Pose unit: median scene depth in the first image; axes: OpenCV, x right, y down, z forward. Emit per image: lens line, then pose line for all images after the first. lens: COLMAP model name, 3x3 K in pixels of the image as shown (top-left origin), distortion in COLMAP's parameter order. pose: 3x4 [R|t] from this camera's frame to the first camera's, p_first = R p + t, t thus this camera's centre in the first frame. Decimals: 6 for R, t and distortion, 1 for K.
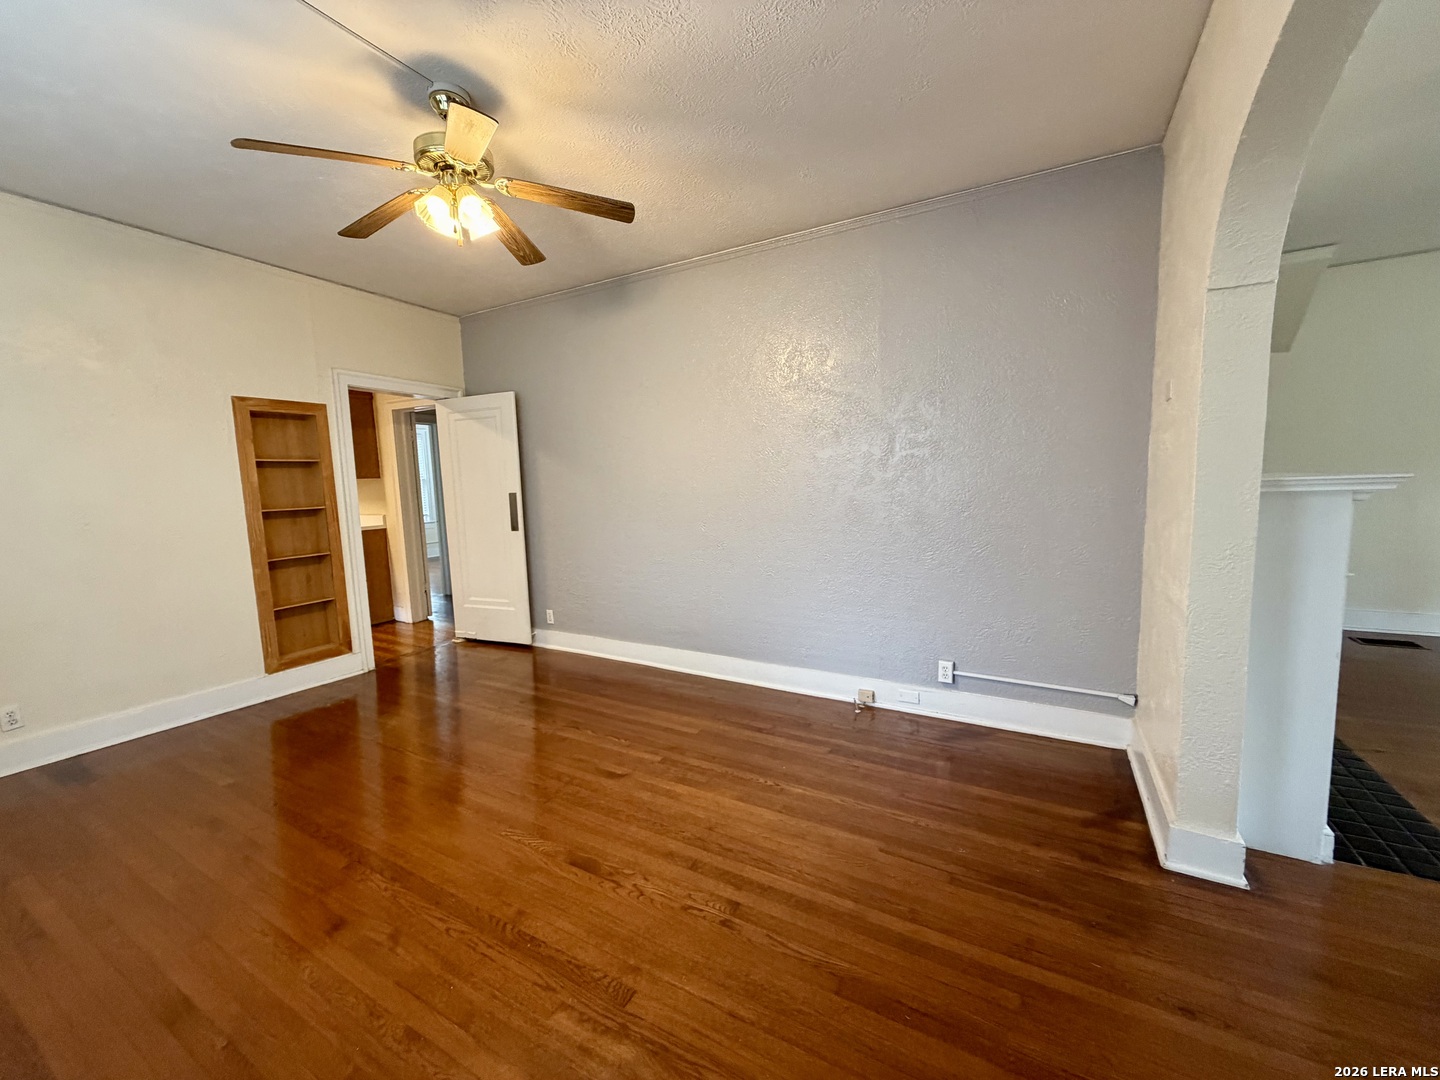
lens RADIAL K [[572.2, 0, 717.8], [0, 572.2, 538.6], [0, 0, 1]] dist [-0.000441, 0.000114]
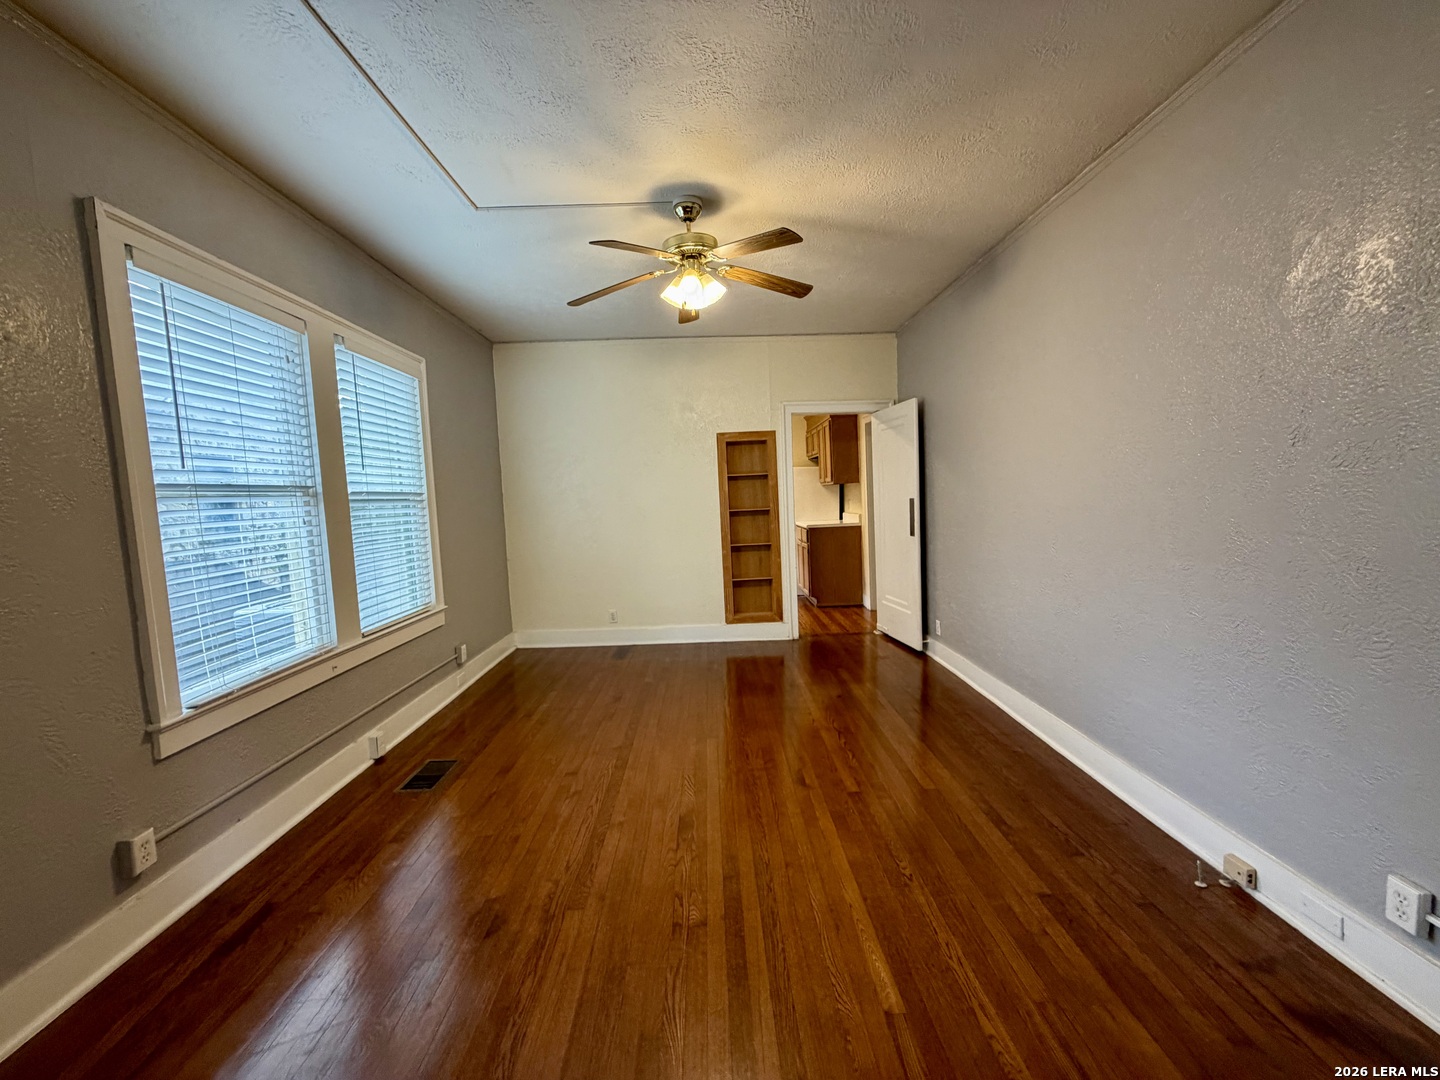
lens RADIAL K [[572.2, 0, 717.8], [0, 572.2, 538.6], [0, 0, 1]] dist [-0.000441, 0.000114]
pose [[0.509094, 0.073058, -0.857604, 0.416778], [-0.064278, 0.996836, 0.046762, -0.042411], [0.858307, 0.031319, 0.512180, 0.232962]]
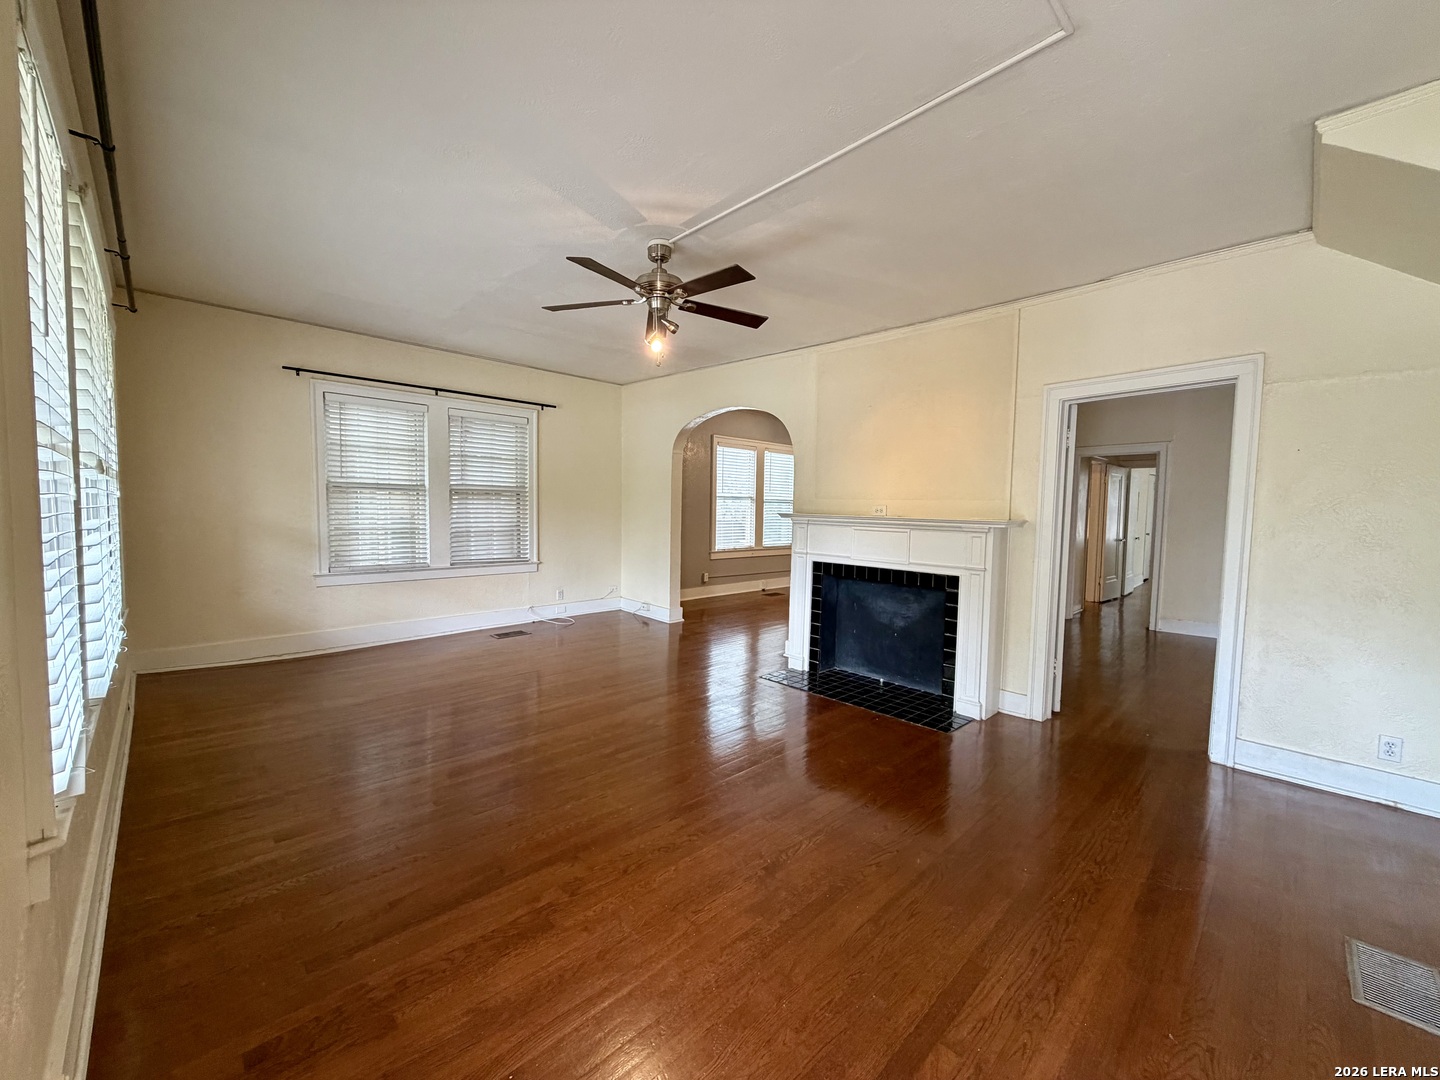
lens RADIAL K [[572.2, 0, 717.8], [0, 572.2, 538.6], [0, 0, 1]] dist [-0.000441, 0.000114]
pose [[-0.284638, 0.079485, -0.955334, 1.829787], [-0.112586, 0.986888, 0.115655, -0.127281], [0.952001, 0.140477, -0.271957, 0.684840]]
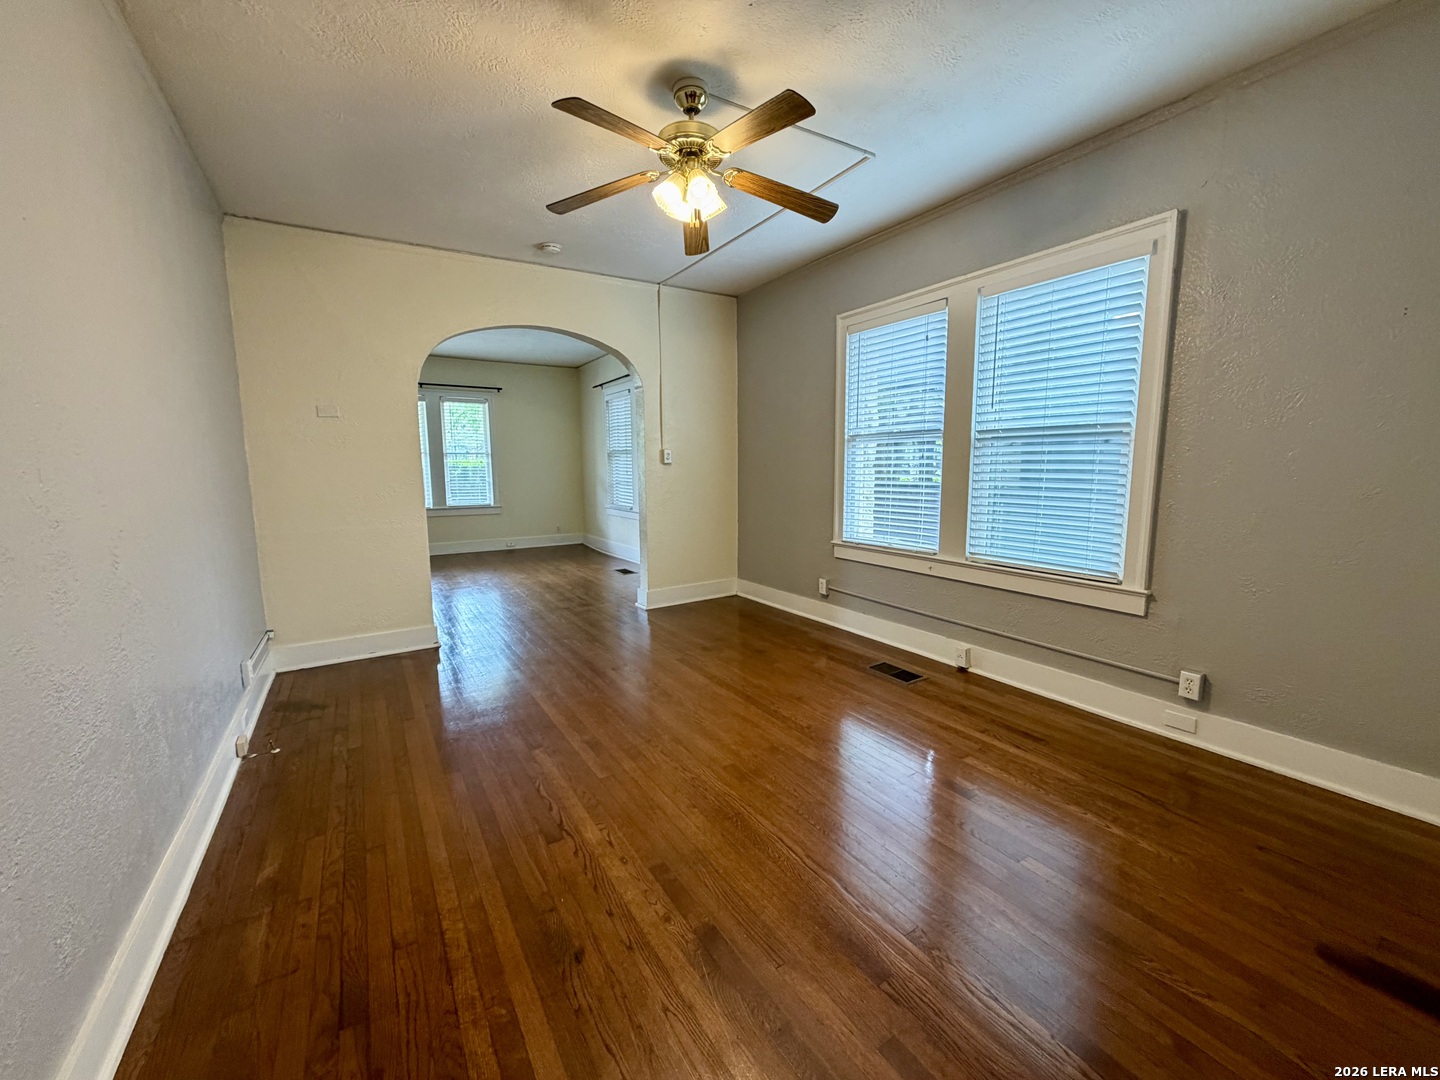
lens RADIAL K [[572.2, 0, 717.8], [0, 572.2, 538.6], [0, 0, 1]] dist [-0.000441, 0.000114]
pose [[-0.881237, -0.025442, 0.471990, -0.588008], [0.080958, 0.975671, 0.203746, -0.086570], [-0.465690, 0.217760, -0.857737, 1.178982]]
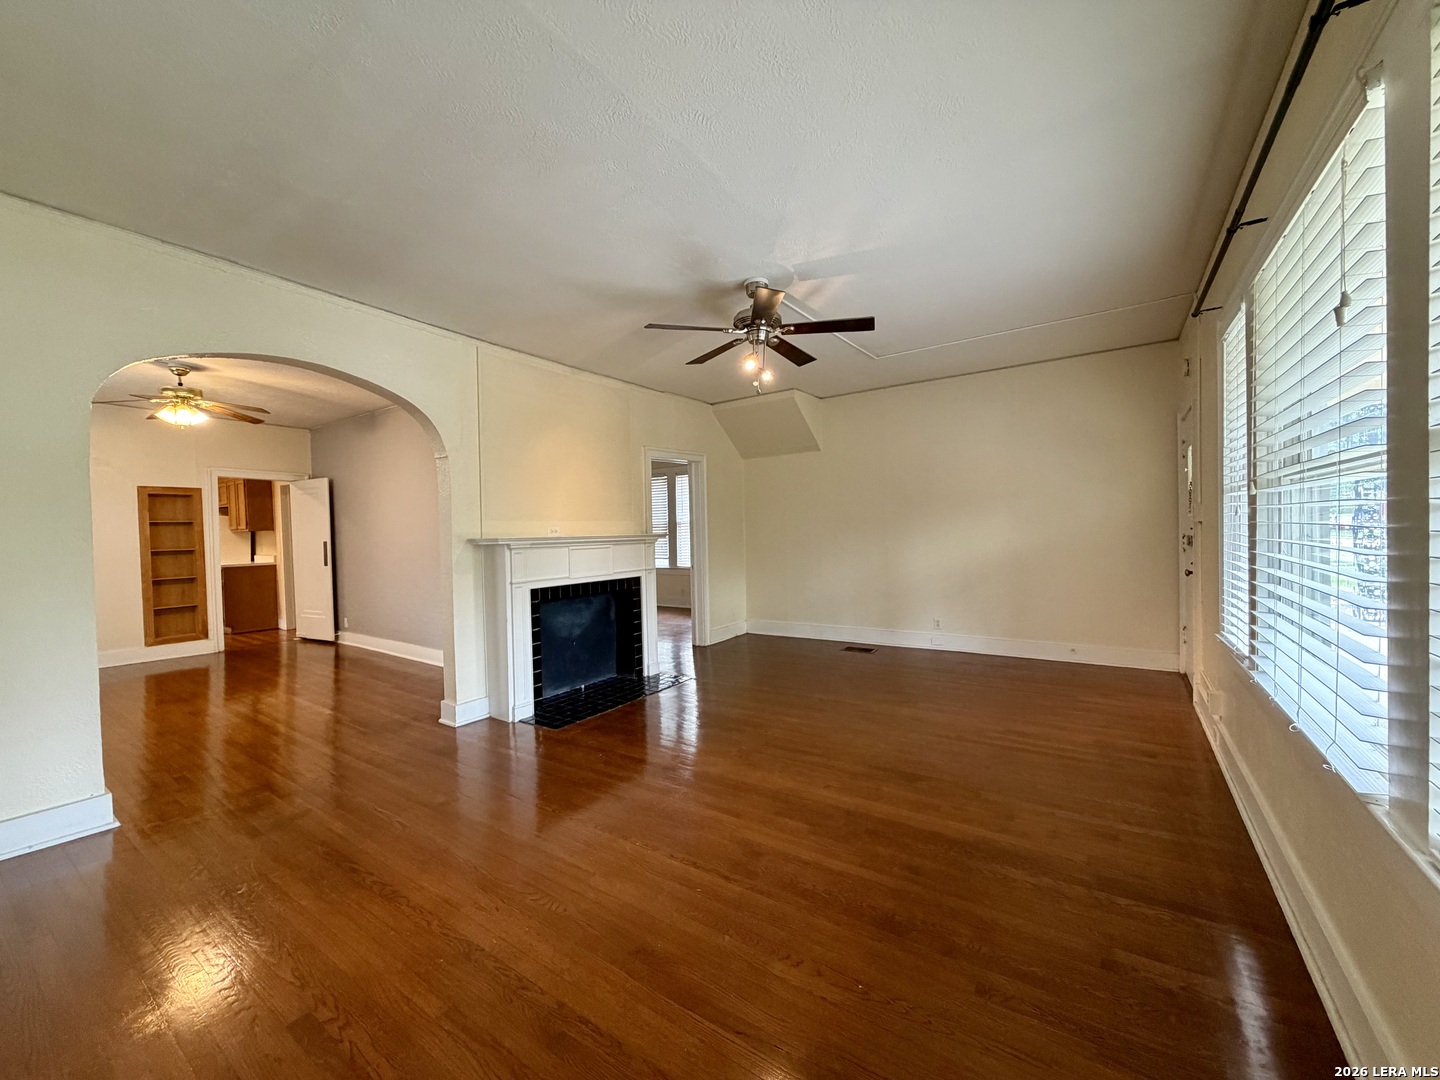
lens RADIAL K [[572.2, 0, 717.8], [0, 572.2, 538.6], [0, 0, 1]] dist [-0.000441, 0.000114]
pose [[0.995942, 0.008268, -0.089620, 1.037400], [-0.015993, 0.996182, -0.085822, 0.035502], [0.088569, 0.086907, 0.992271, -0.553574]]
